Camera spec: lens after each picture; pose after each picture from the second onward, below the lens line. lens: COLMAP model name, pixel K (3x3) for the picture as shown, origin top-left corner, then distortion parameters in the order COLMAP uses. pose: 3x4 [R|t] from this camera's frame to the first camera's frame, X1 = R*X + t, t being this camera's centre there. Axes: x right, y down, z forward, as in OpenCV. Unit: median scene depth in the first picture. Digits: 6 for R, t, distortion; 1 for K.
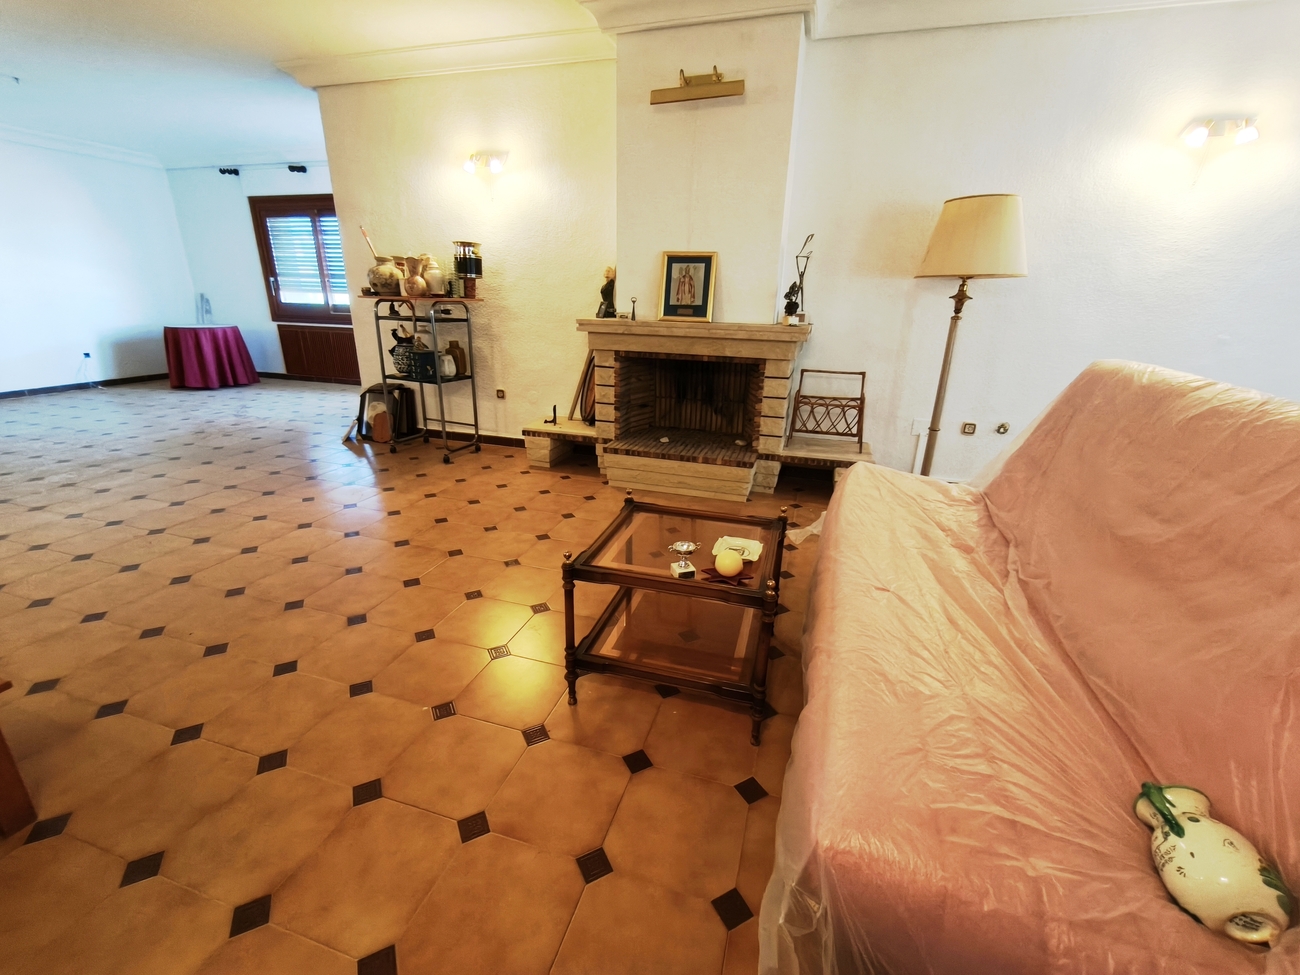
lens RADIAL K [[547.9, 0, 648.8], [0, 547.9, 490.7], [0, 0, 1]] dist [-0.002836, 0.000553]
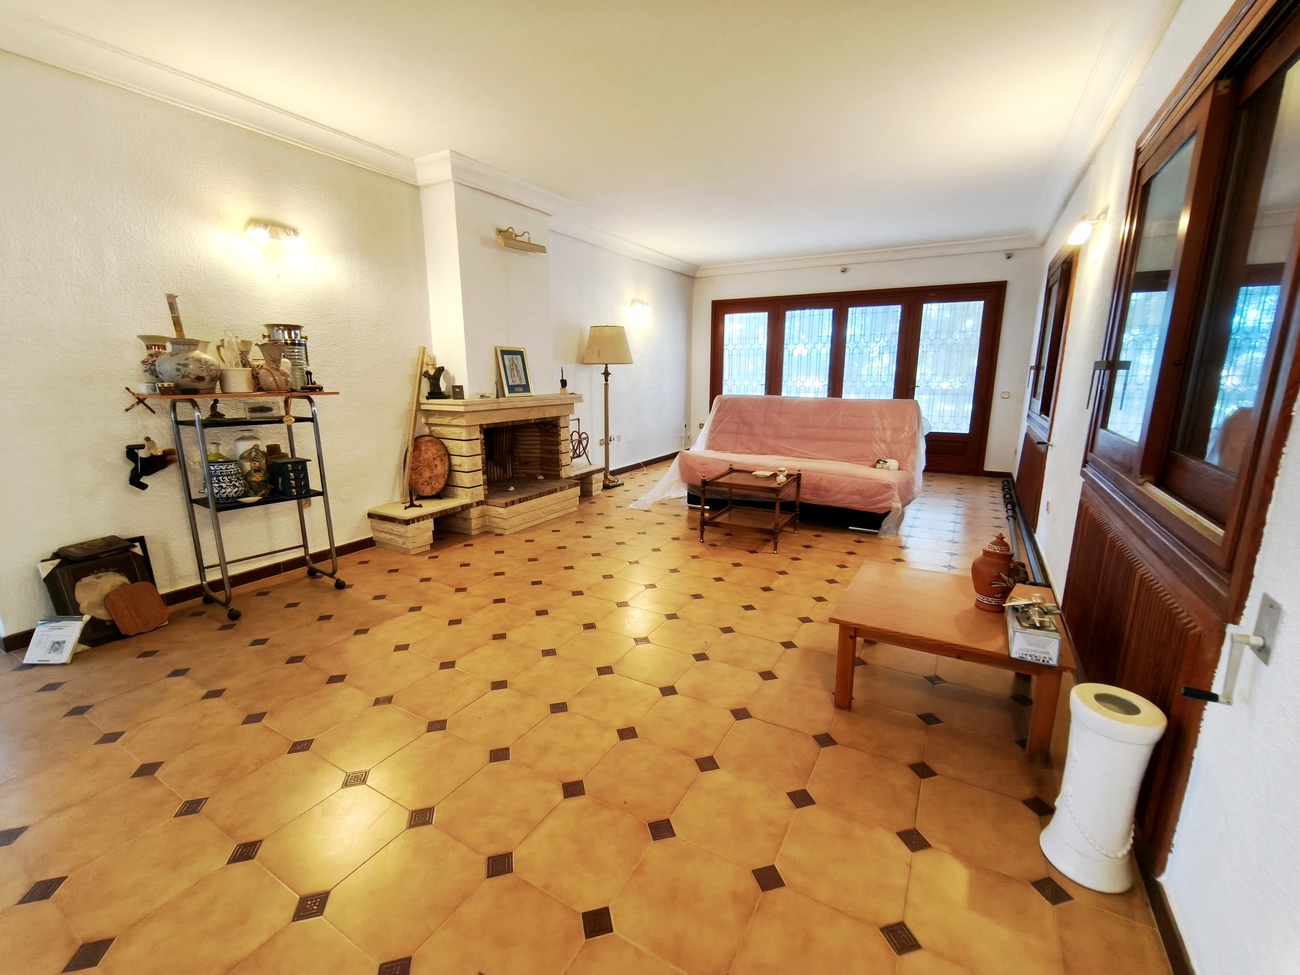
lens RADIAL K [[547.9, 0, 651.1], [0, 547.9, 488.2], [0, 0, 1]] dist [-0.002836, 0.000553]
pose [[0.228389, -0.226527, 0.946849, -1.156133], [0.330451, 0.932855, 0.143471, -0.178737], [-0.915773, 0.280120, 0.287910, 0.365476]]
